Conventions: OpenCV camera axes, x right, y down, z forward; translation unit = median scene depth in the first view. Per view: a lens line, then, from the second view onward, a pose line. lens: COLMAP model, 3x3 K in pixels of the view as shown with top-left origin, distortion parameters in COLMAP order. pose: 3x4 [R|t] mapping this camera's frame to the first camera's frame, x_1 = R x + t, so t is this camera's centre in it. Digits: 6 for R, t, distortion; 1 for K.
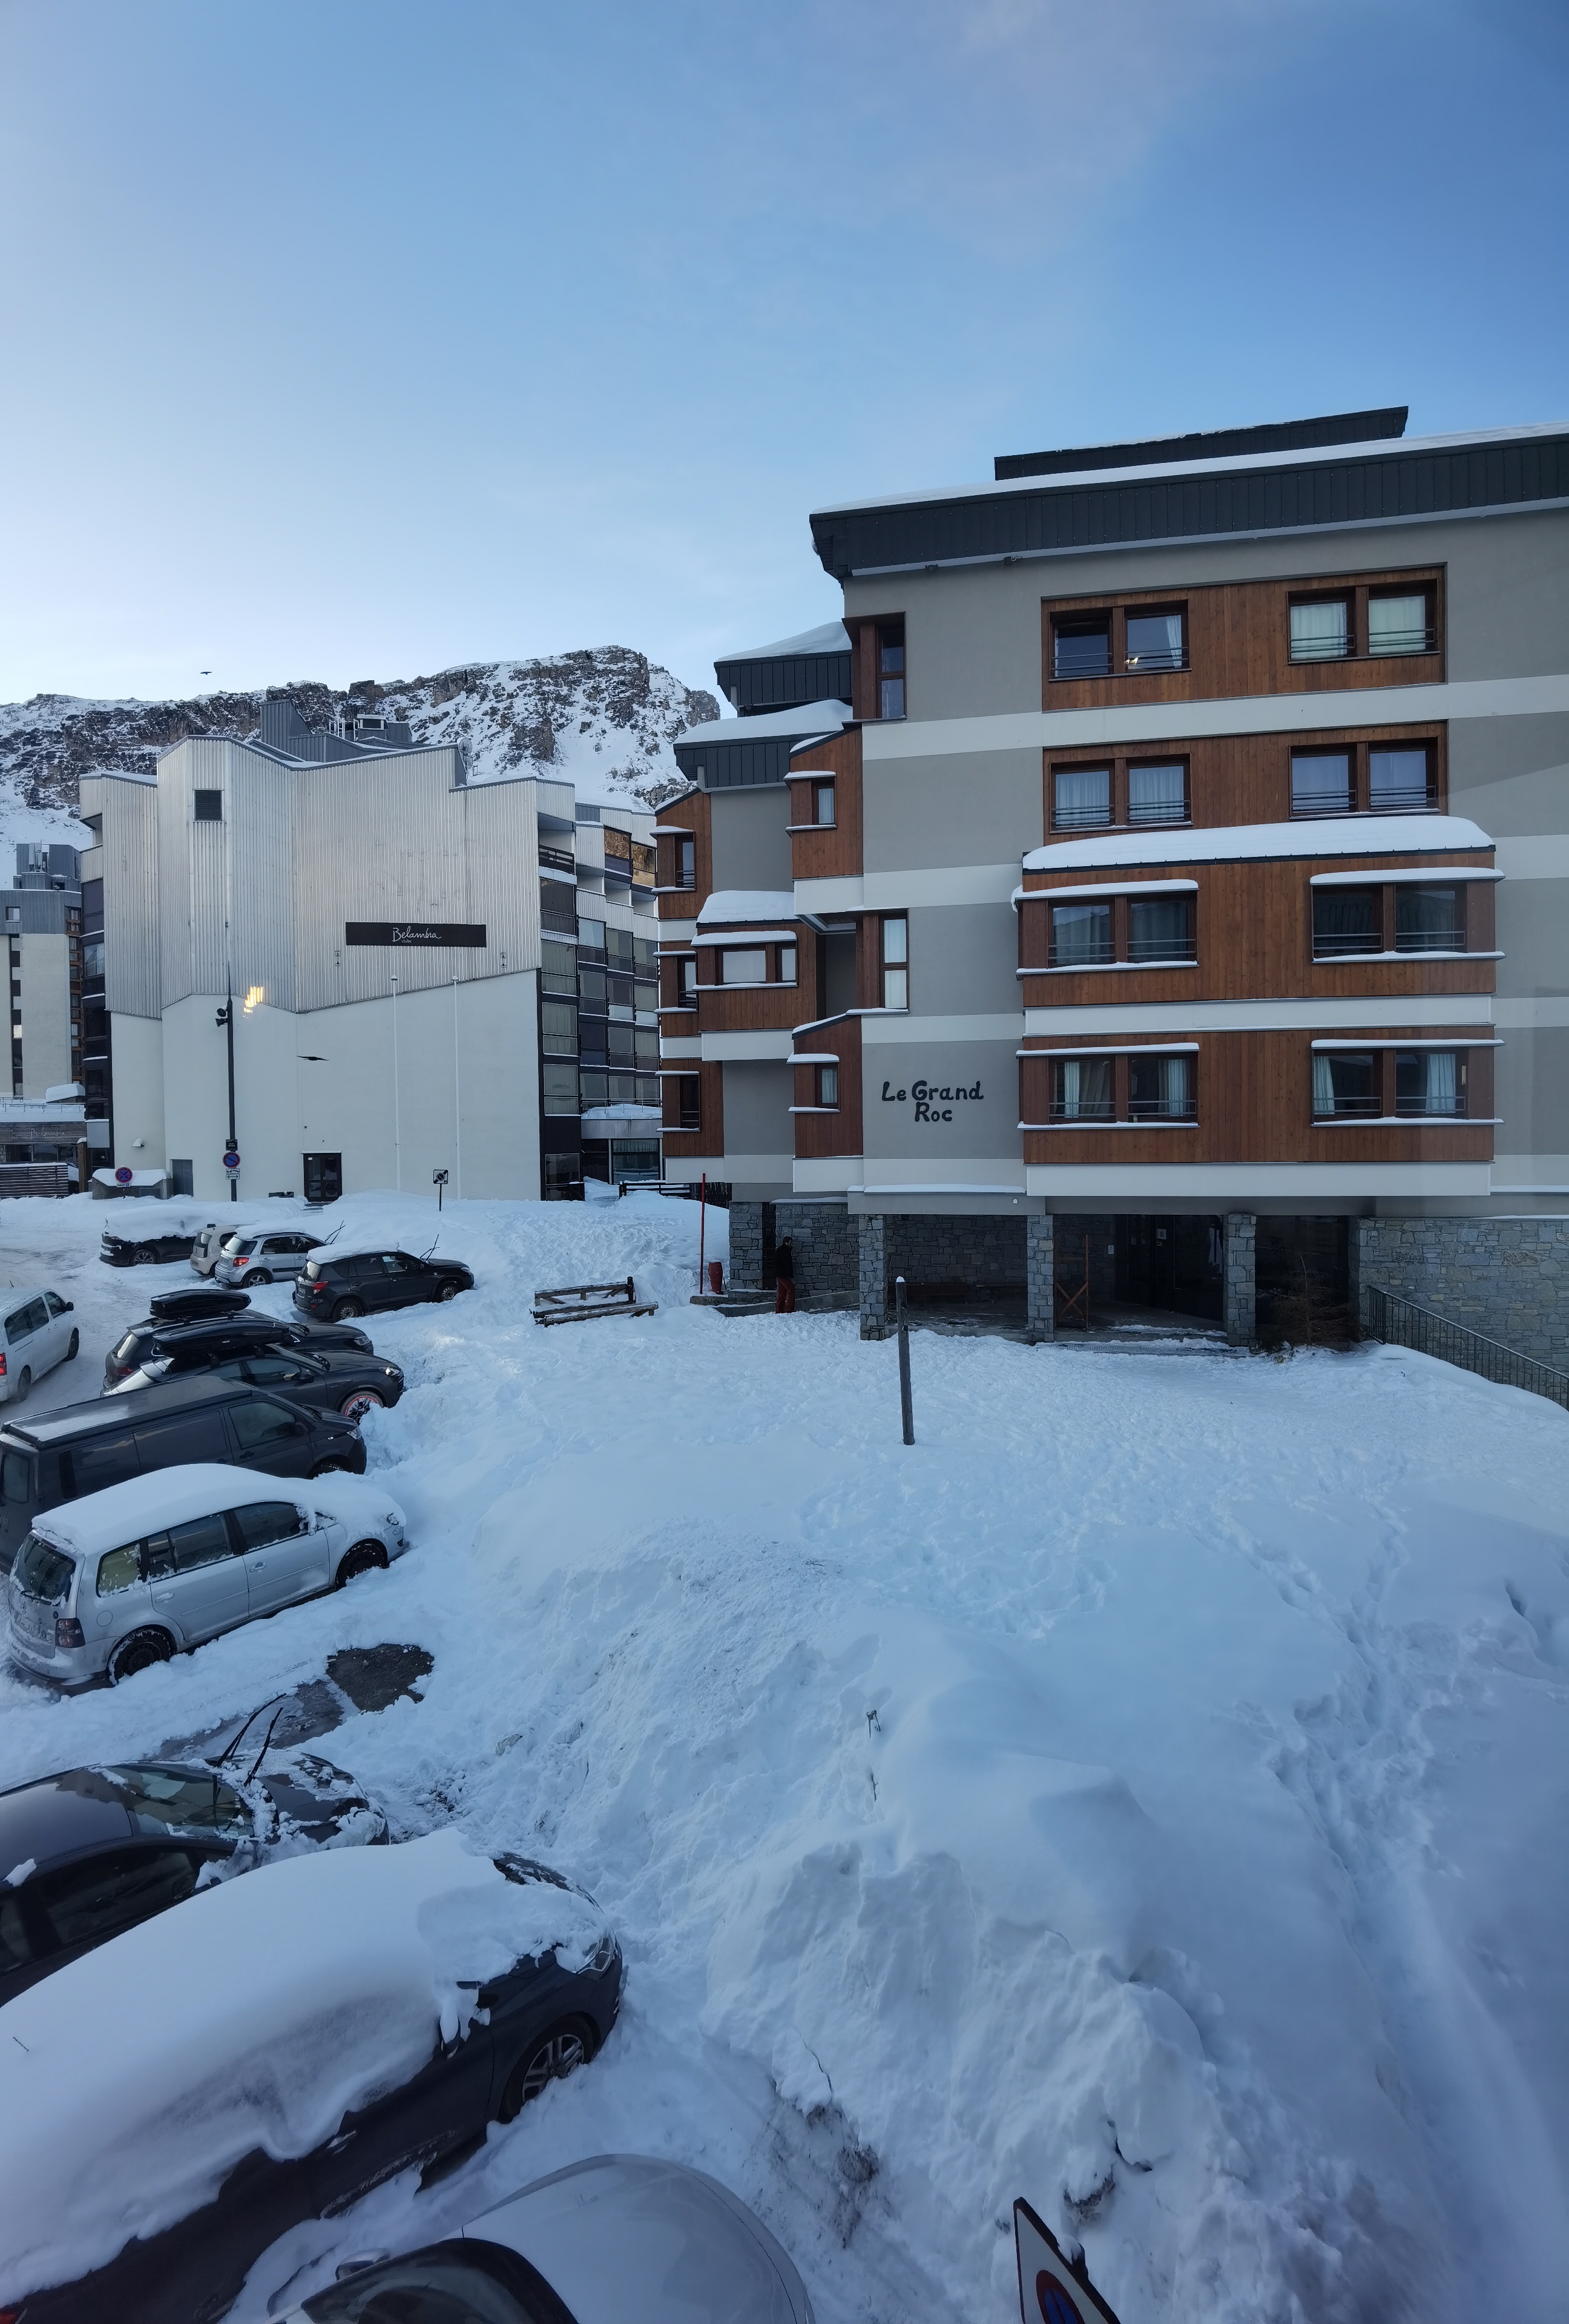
lens RADIAL K [[1223.9, 0, 781.9], [0, 1223.9, 1167.2], [0, 0, 1]] dist [-0.046711, 0.024628]
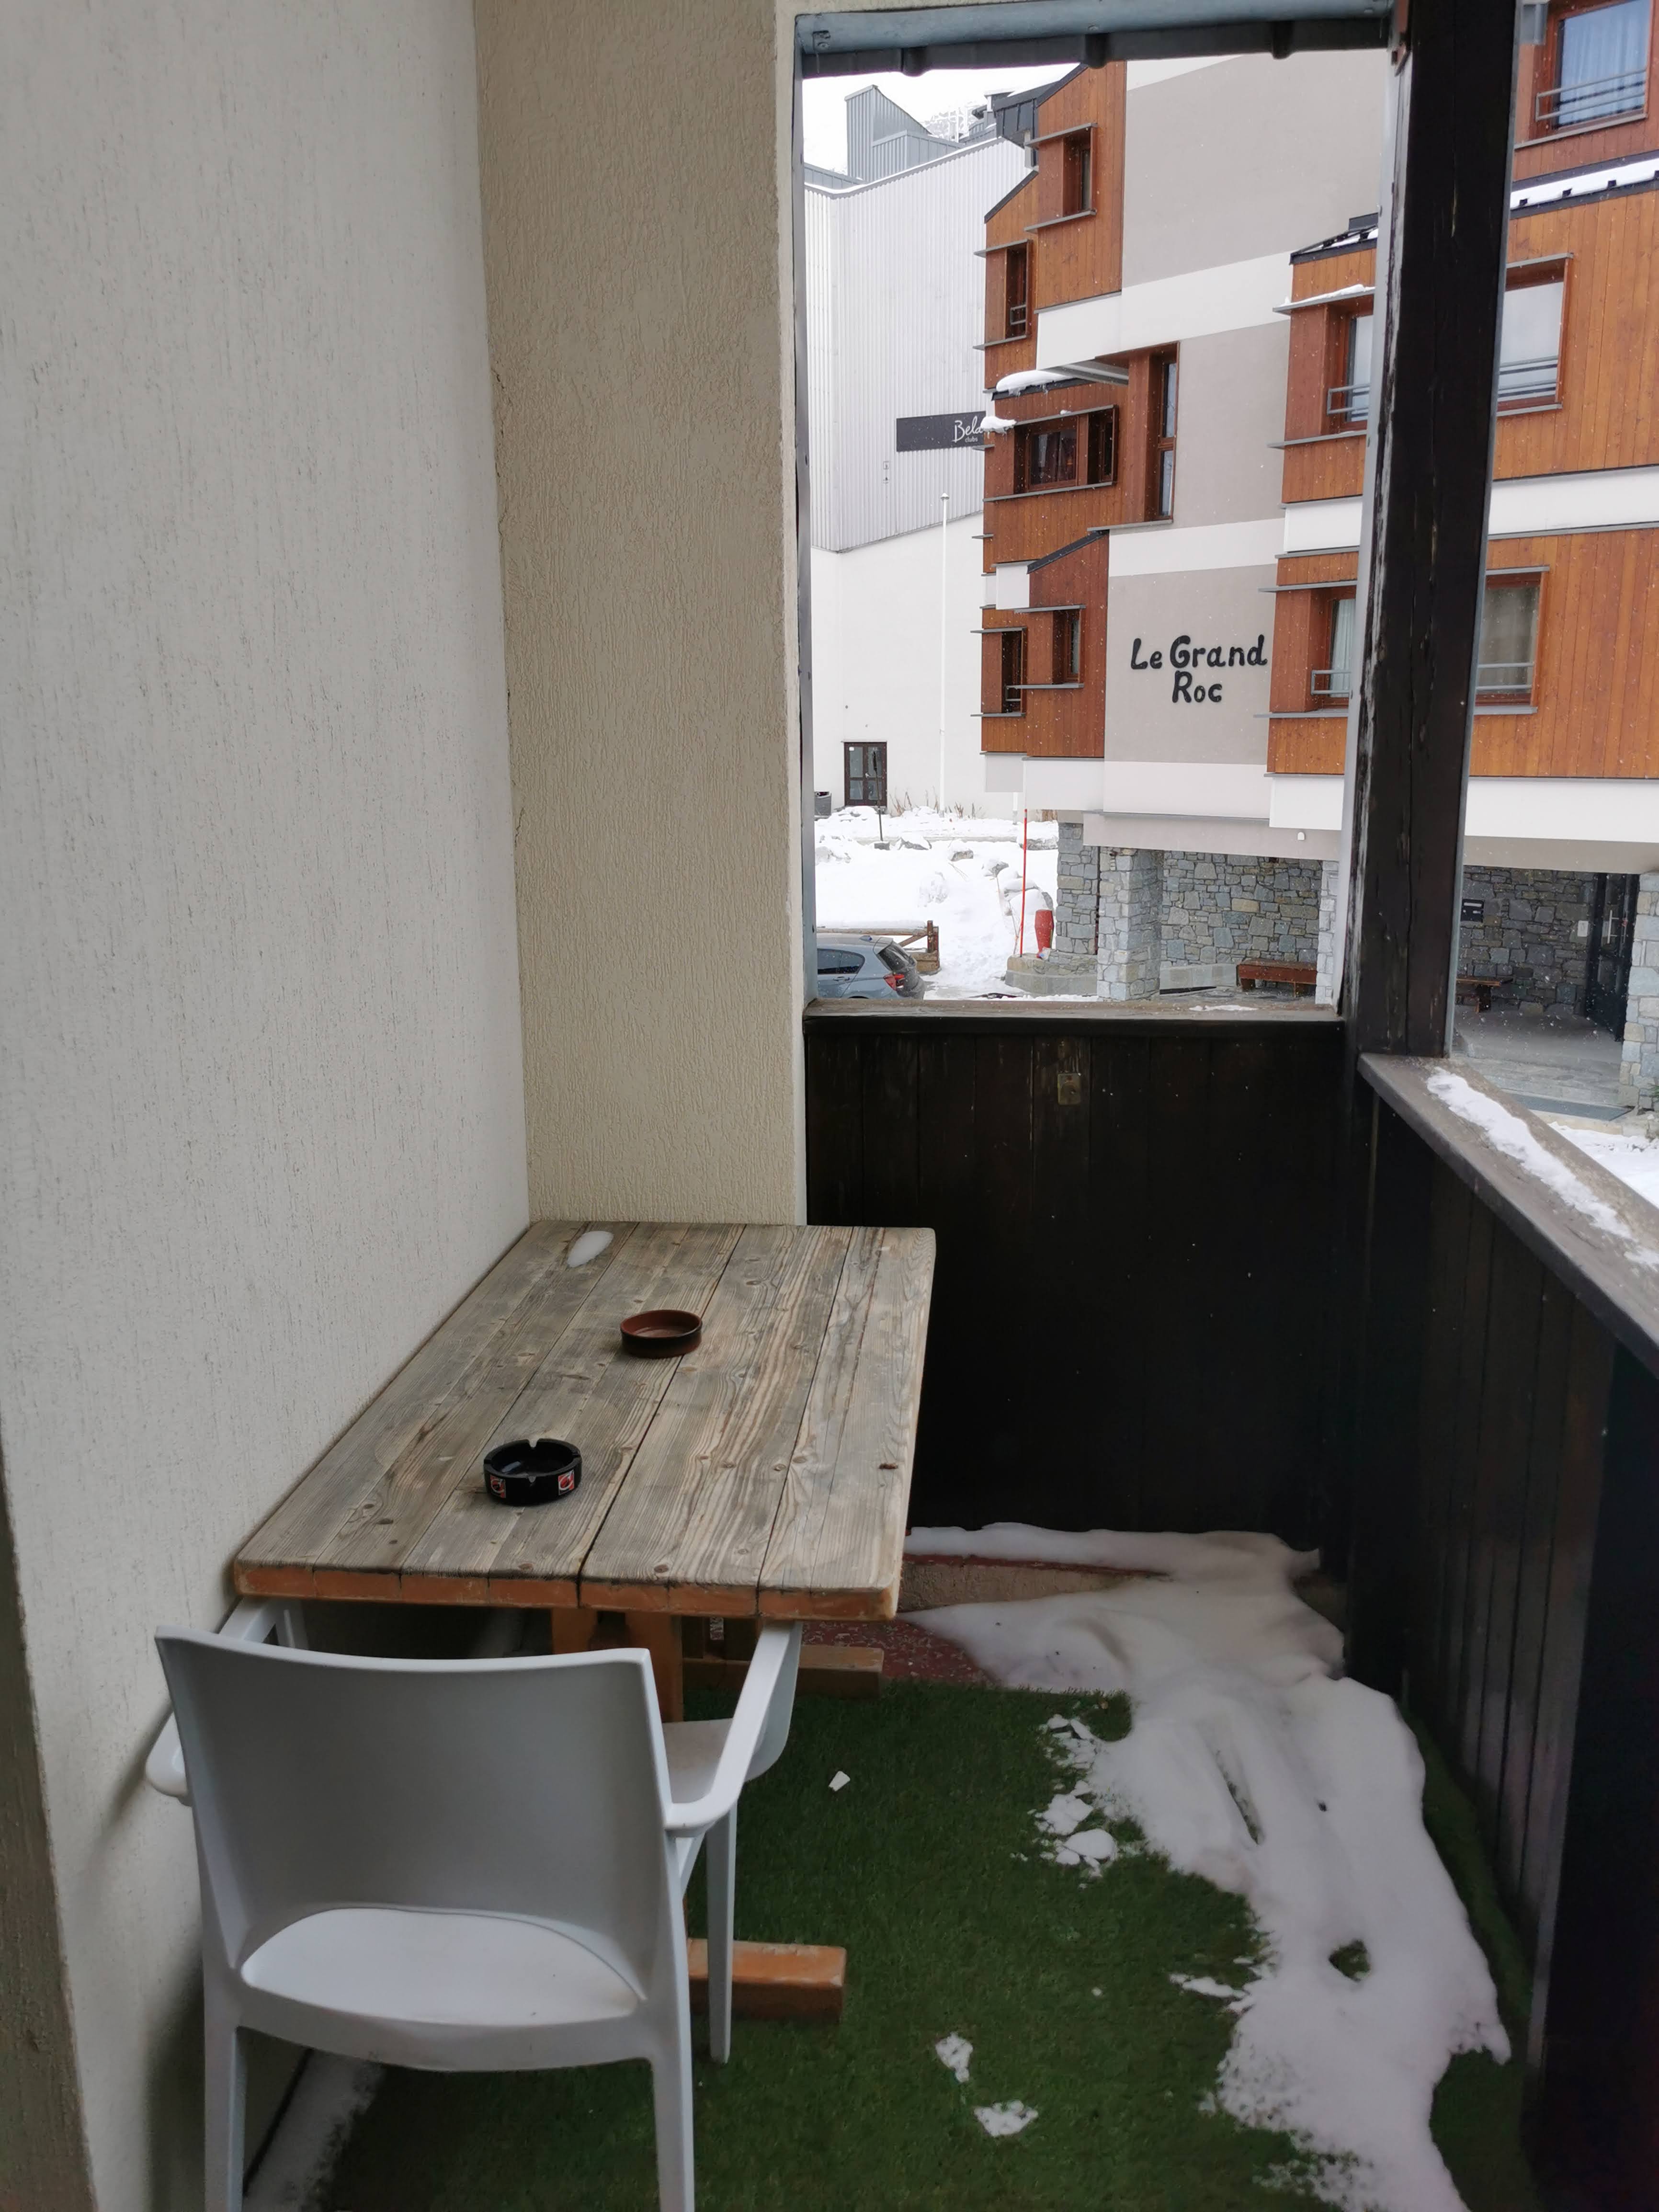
lens RADIAL K [[1722.7, 0, 828.1], [0, 1722.7, 1104.7], [0, 0, 1]] dist [0.032398, -0.078286]
pose [[0.833414, 0.128094, -0.537600, 0.469151], [-0.022160, 0.979731, 0.199089, -0.007279], [0.552205, -0.154010, 0.819360, 0.134209]]
